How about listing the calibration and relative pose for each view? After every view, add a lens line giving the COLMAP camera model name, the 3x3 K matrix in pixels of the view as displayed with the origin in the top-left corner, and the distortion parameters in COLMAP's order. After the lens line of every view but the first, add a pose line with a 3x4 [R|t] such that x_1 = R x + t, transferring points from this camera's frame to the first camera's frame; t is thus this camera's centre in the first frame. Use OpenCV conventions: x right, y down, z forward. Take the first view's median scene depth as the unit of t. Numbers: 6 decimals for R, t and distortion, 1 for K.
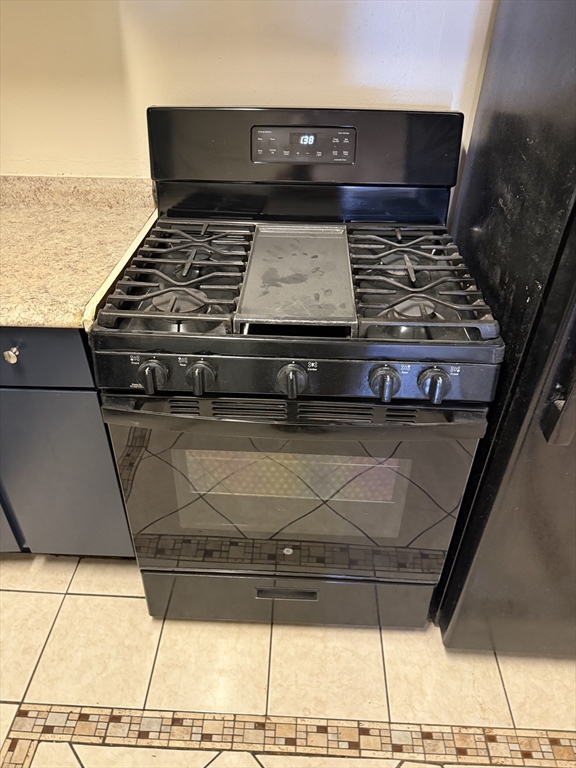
lens RADIAL K [[546.9, 0, 282.9], [0, 546.9, 379.3], [0, 0, 1]] dist [0.054267, -0.070287]
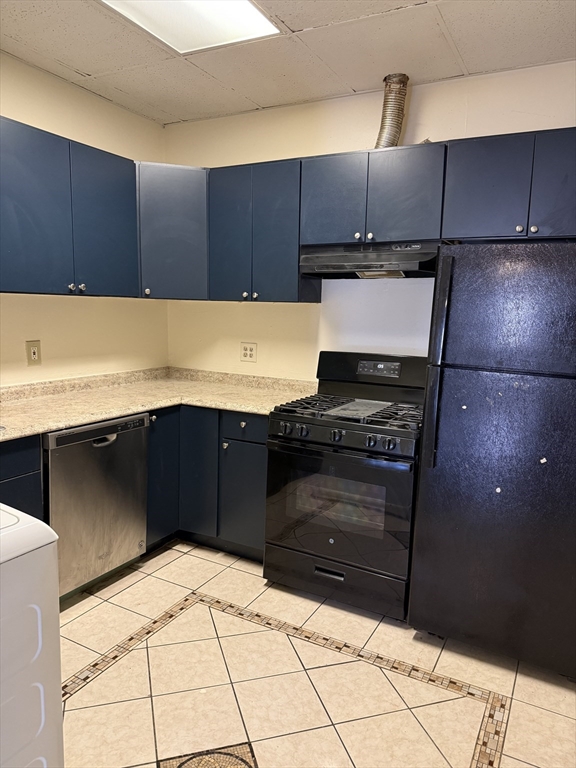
lens RADIAL K [[546.9, 0, 290.4], [0, 546.9, 378.7], [0, 0, 1]] dist [0.054267, -0.070287]
pose [[0.902928, 0.074063, -0.423363, 0.650914], [-0.270041, 0.864089, -0.424768, 0.664130], [0.334364, 0.497861, 0.800210, -0.908096]]
